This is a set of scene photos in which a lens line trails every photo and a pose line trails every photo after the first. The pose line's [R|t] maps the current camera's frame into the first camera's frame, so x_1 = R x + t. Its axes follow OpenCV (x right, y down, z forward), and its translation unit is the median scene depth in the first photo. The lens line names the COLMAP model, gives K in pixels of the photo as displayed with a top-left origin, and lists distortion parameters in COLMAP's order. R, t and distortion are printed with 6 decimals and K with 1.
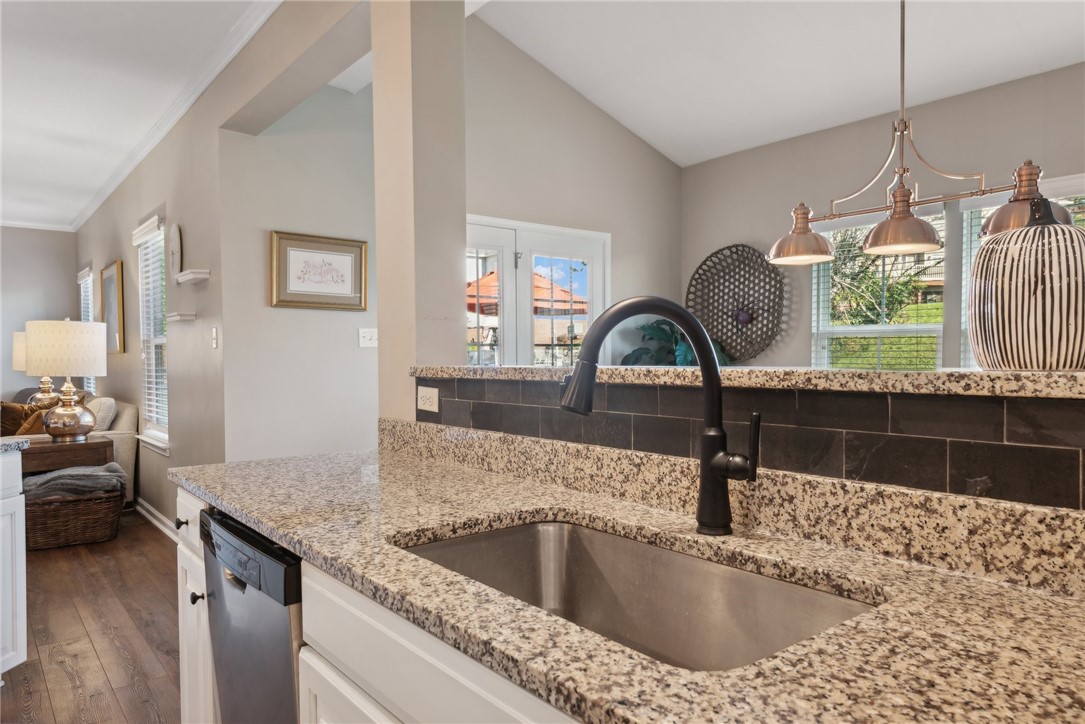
lens RADIAL K [[724.2, 0, 566.0], [0, 724.2, 374.9], [0, 0, 1]] dist [0.002165, 0.002137]
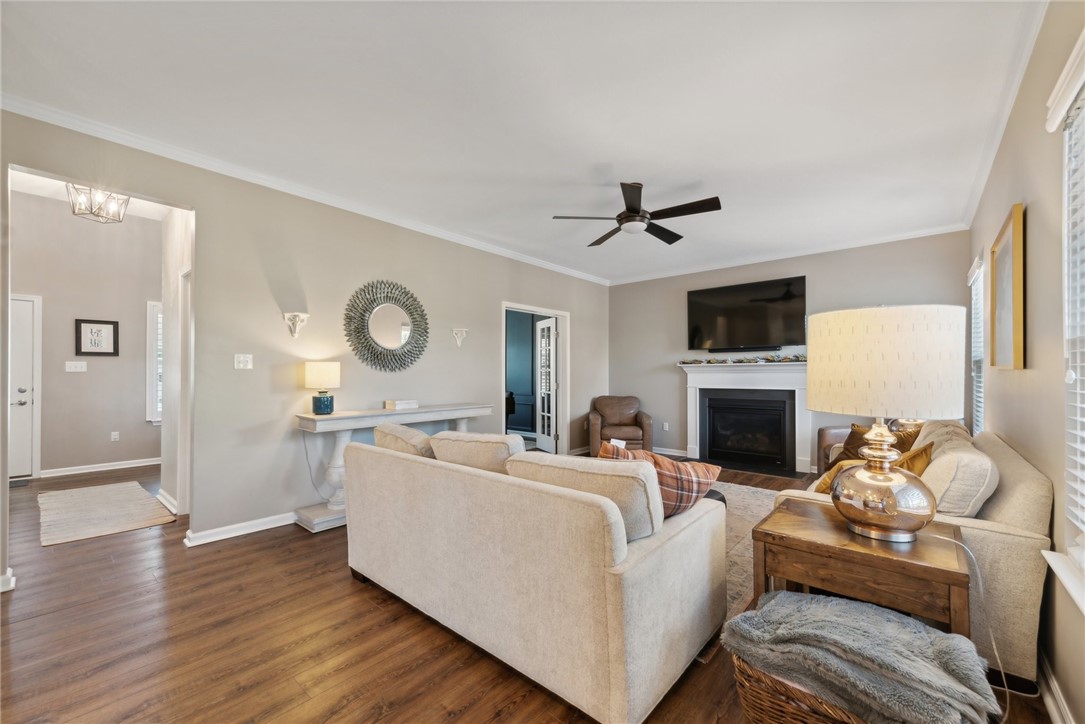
lens RADIAL K [[445.1, 0, 543.2], [0, 445.1, 367.0], [0, 0, 1]] dist [0.015930, -0.007208]
pose [[0.162982, -0.007544, -0.986600, -0.406487], [-0.025789, 0.999597, -0.011904, -0.022697], [0.986292, 0.027383, 0.162721, 0.712999]]
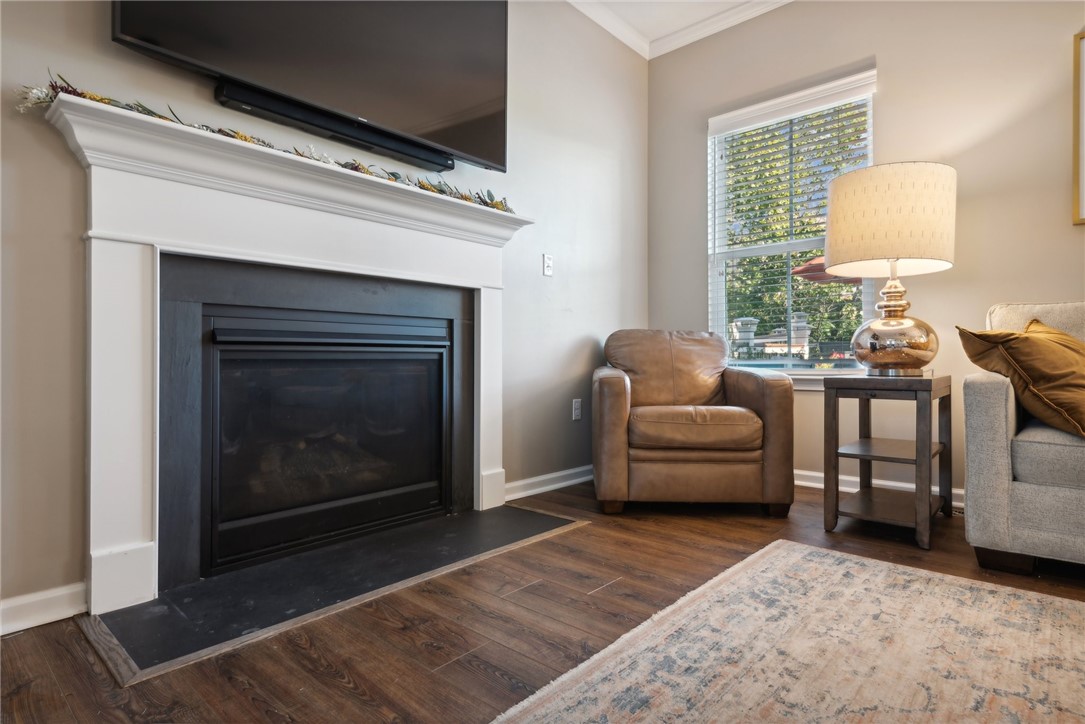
lens RADIAL K [[568.9, 0, 542.5], [0, 568.9, 362.0], [0, 0, 1]] dist [0.000973, -0.000113]
pose [[0.985403, 0.002438, 0.170219, -1.429411], [0.002782, 0.999533, -0.030423, 0.086942], [-0.170214, 0.030452, 0.984936, 0.995403]]
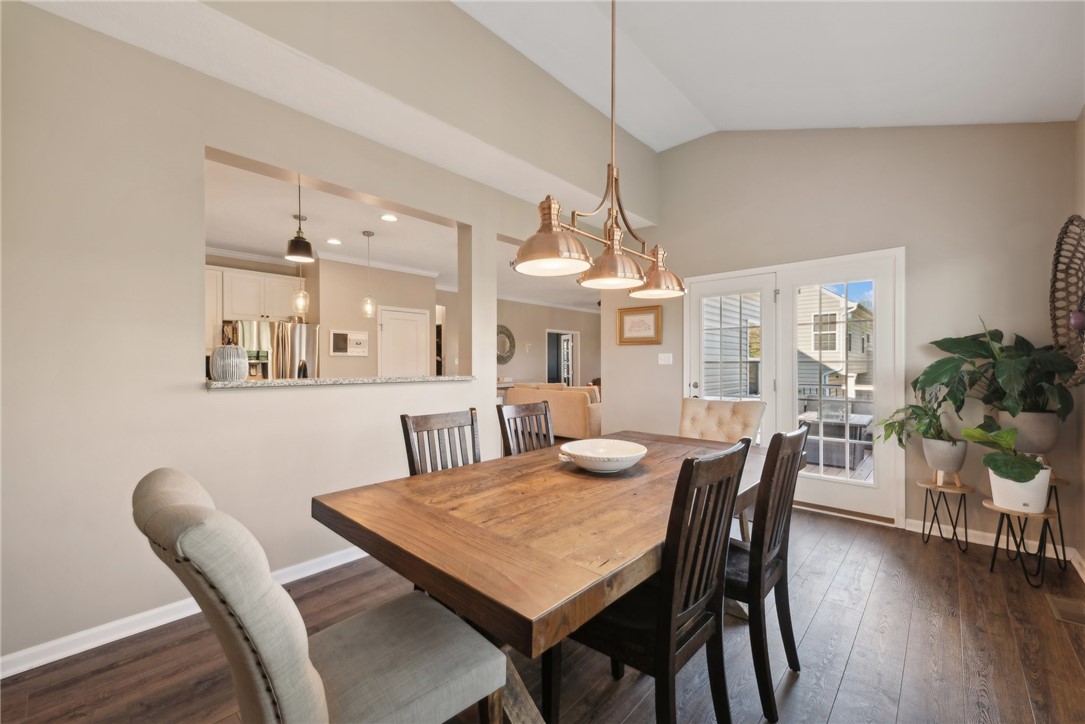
lens RADIAL K [[445.1, 0, 543.2], [0, 445.1, 367.0], [0, 0, 1]] dist [0.015930, -0.007208]
pose [[0.120692, 0.014968, -0.992577, 0.713718], [-0.023423, 0.999651, 0.012227, -0.032089], [0.992414, 0.021774, 0.121000, 0.511548]]
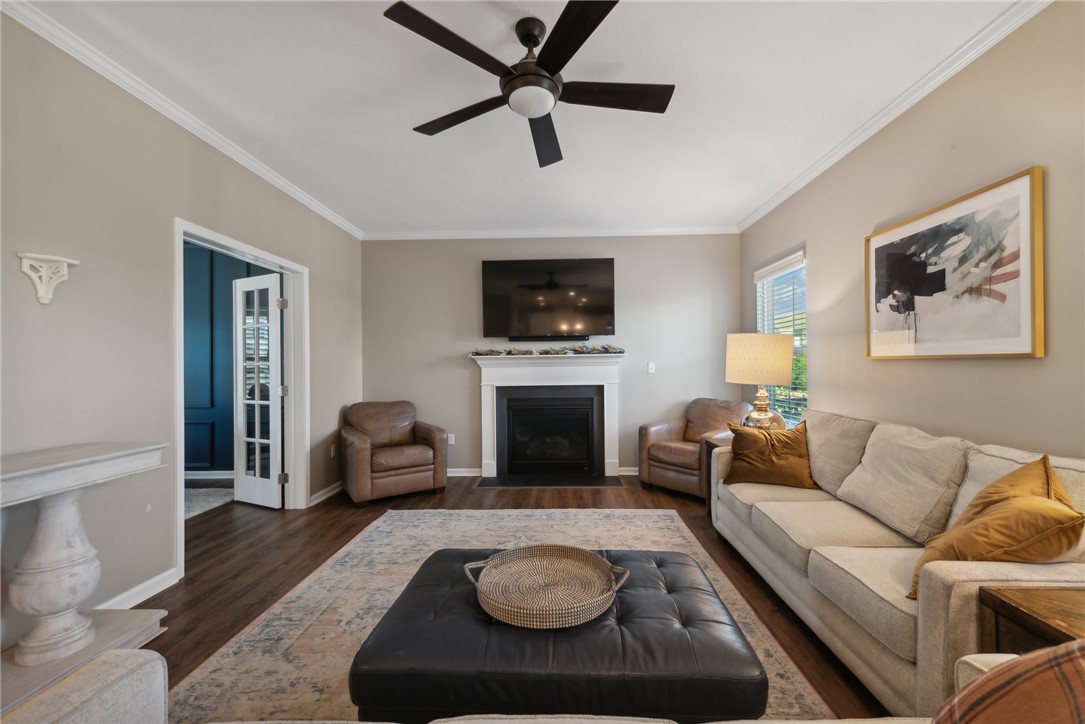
lens RADIAL K [[445.1, 0, 543.2], [0, 445.1, 367.0], [0, 0, 1]] dist [0.015930, -0.007208]
pose [[0.757755, -0.002265, -0.652535, -0.861105], [-0.011261, 0.999800, -0.016547, -0.017025], [0.652442, 0.019887, 0.757578, 0.673427]]
